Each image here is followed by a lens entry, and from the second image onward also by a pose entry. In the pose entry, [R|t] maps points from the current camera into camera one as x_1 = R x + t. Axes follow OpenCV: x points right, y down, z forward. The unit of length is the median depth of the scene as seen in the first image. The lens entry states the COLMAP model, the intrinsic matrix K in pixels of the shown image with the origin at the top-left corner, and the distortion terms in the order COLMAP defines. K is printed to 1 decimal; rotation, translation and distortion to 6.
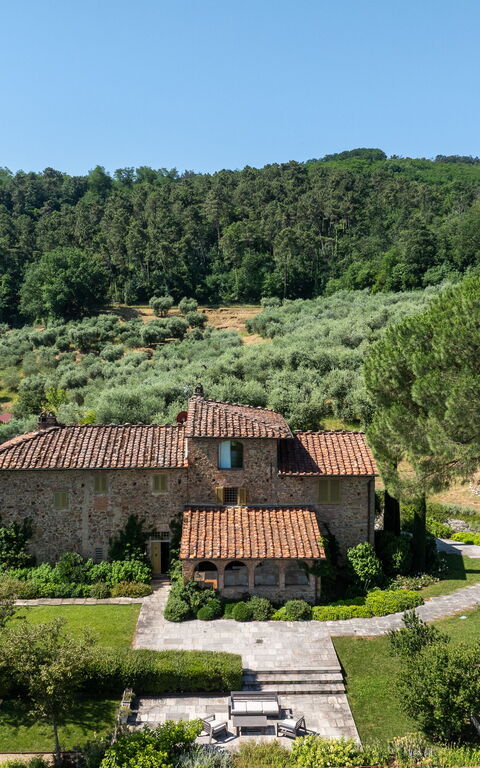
lens RADIAL K [[812.0, 0, 238.1], [0, 812.0, 361.8], [0, 0, 1]] dist [-0.018370, 0.000000]
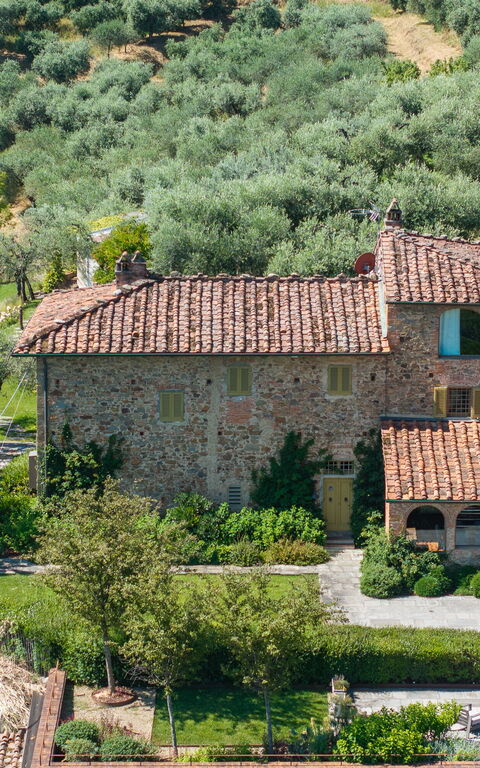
lens RADIAL K [[2326.4, 0, 240.9], [0, 2326.4, 384.8], [0, 0, 1]] dist [-0.123132, 0.000000]
pose [[0.999601, 0.010347, -0.026280, -0.123181], [-0.006256, 0.988478, 0.151237, -0.100837], [0.027542, -0.151013, 0.988148, -0.666976]]
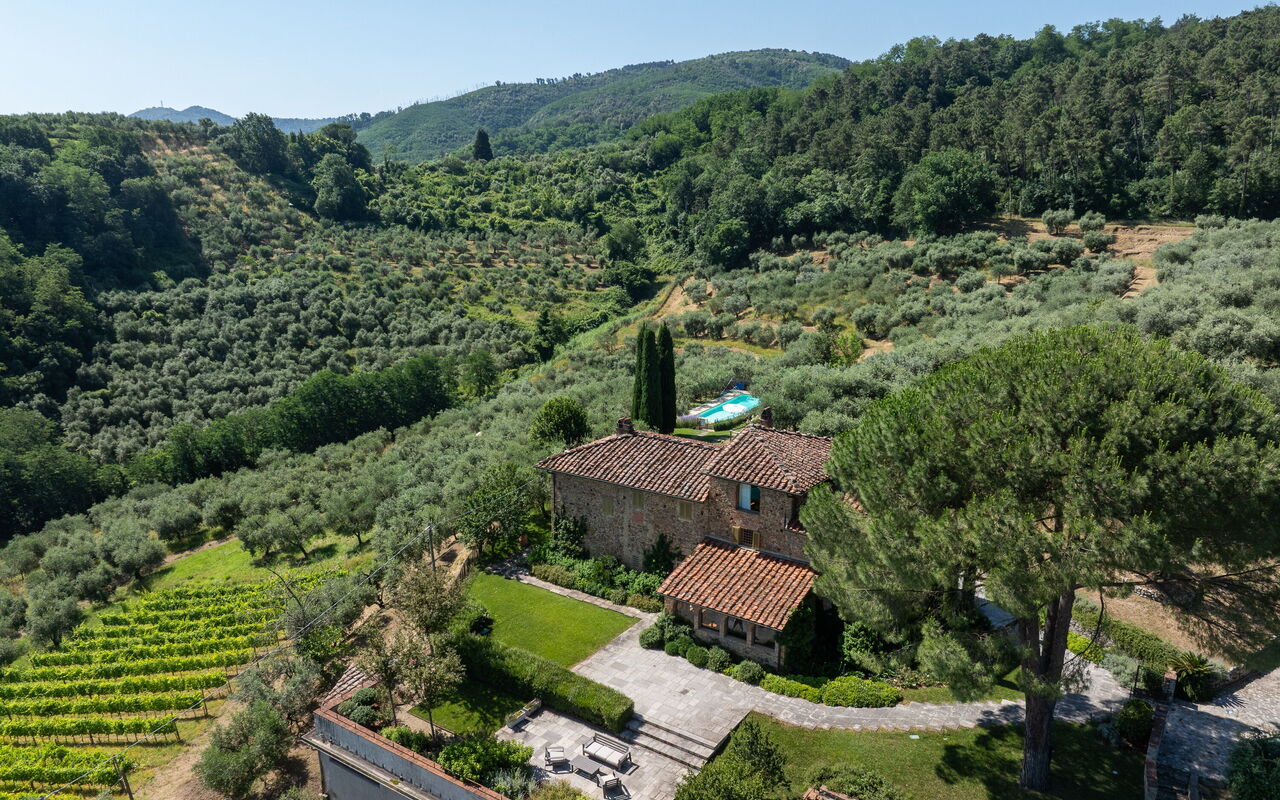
lens RADIAL K [[901.2, 0, 642.0], [0, 901.2, 405.8], [0, 0, 1]] dist [-0.037188, 0.004473]
pose [[0.805125, 0.141194, -0.576054, 0.493419], [-0.035183, 0.980910, 0.191252, -0.194288], [0.592061, -0.133714, 0.794723, 0.083048]]
